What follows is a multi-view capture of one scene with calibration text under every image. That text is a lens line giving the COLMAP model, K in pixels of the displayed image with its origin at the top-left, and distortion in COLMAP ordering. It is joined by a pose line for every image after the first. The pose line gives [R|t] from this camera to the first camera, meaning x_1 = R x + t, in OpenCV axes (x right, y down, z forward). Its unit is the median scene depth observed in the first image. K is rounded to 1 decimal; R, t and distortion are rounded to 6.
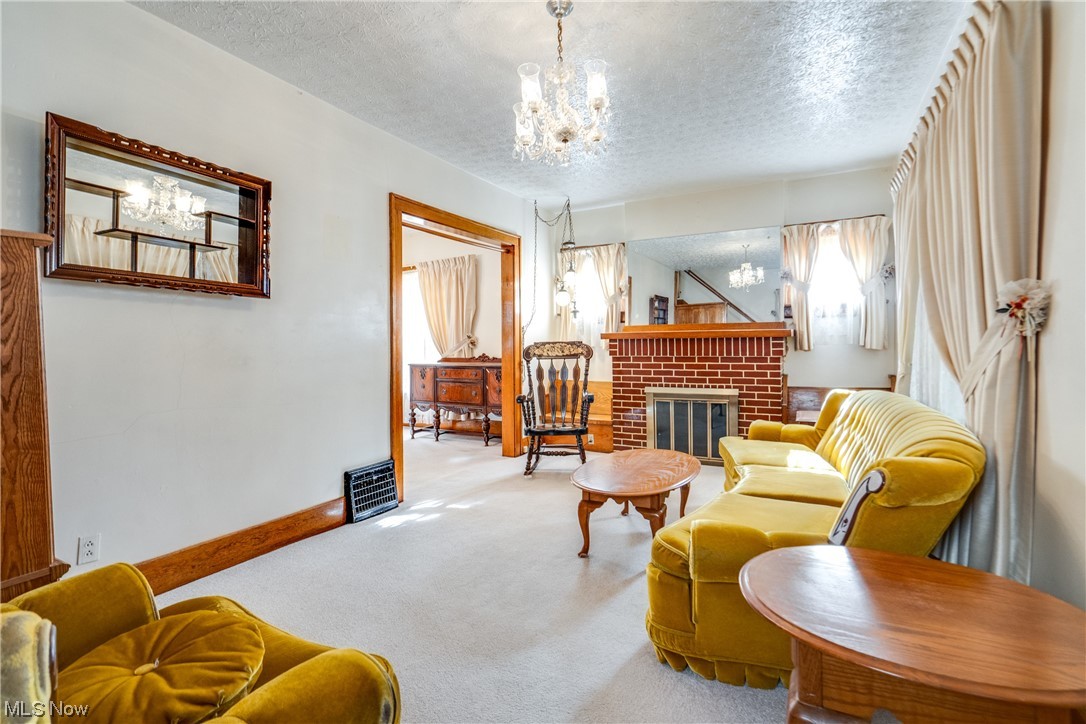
lens RADIAL K [[495.3, 0, 543.0], [0, 495.3, 362.0], [0, 0, 1]] dist [0.001369, 0.000111]
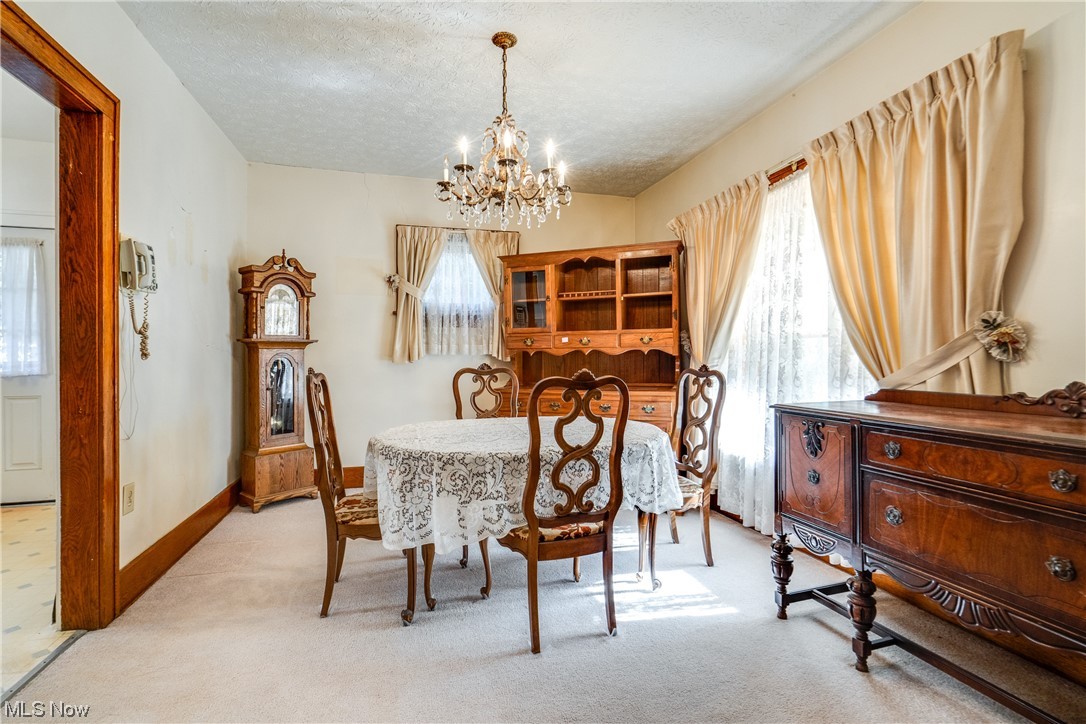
lens RADIAL K [[495.3, 0, 543.0], [0, 495.3, 362.0], [0, 0, 1]] dist [0.001369, 0.000111]
pose [[0.704932, 0.004458, -0.709261, -0.127654], [-0.005390, 0.999985, 0.000928, -0.026718], [0.709255, 0.003168, 0.704945, 0.602767]]
